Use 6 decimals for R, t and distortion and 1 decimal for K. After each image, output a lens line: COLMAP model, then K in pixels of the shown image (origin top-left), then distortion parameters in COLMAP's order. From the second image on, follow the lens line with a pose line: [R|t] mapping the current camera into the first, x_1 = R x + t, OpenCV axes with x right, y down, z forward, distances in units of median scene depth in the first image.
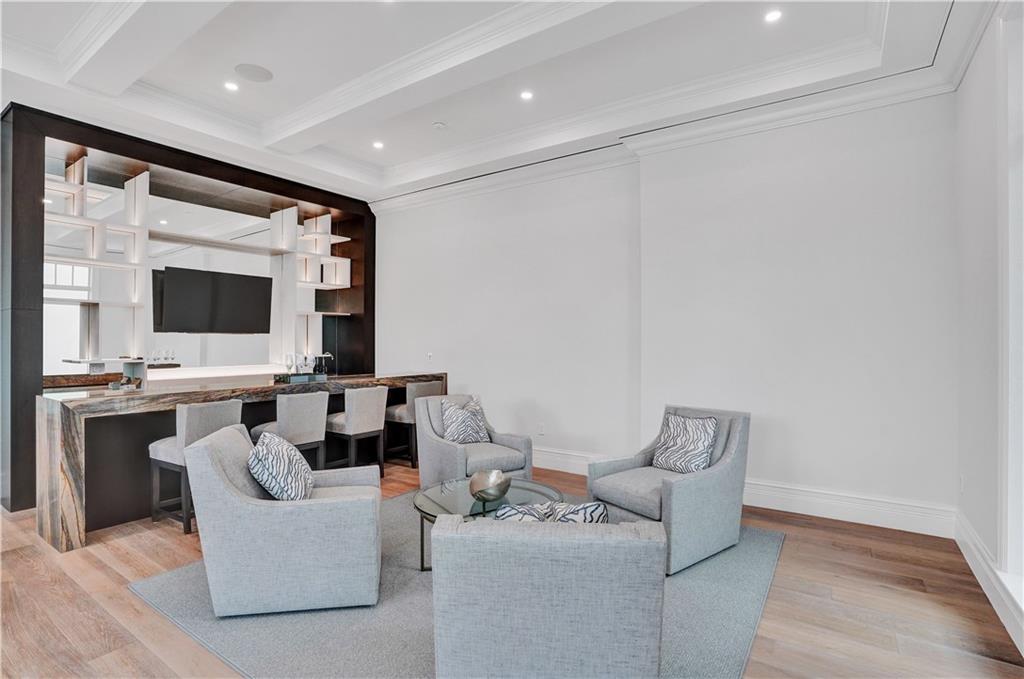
lens RADIAL K [[493.7, 0, 511.6], [0, 493.7, 339.8], [0, 0, 1]] dist [-0.019216, -0.001095]
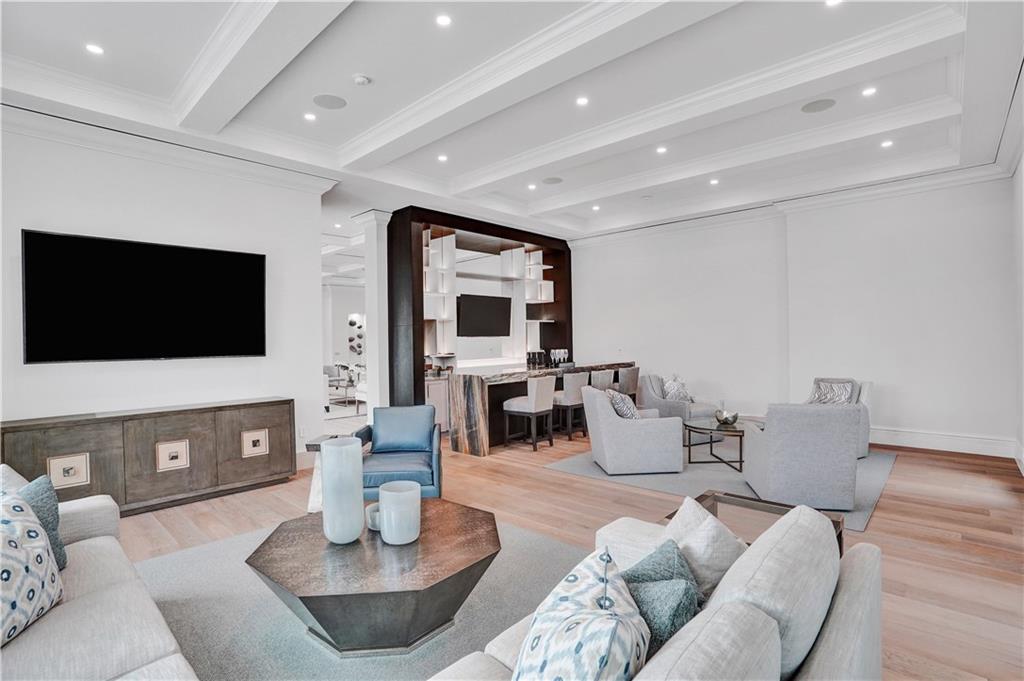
lens RADIAL K [[484.2, 0, 508.7], [0, 484.2, 339.3], [0, 0, 1]] dist [-0.051836, 0.008438]
pose [[0.989974, -0.024441, -0.139121, -0.283428], [0.023870, 0.999698, -0.005776, 0.004600], [0.139220, 0.002397, 0.990259, -0.392412]]
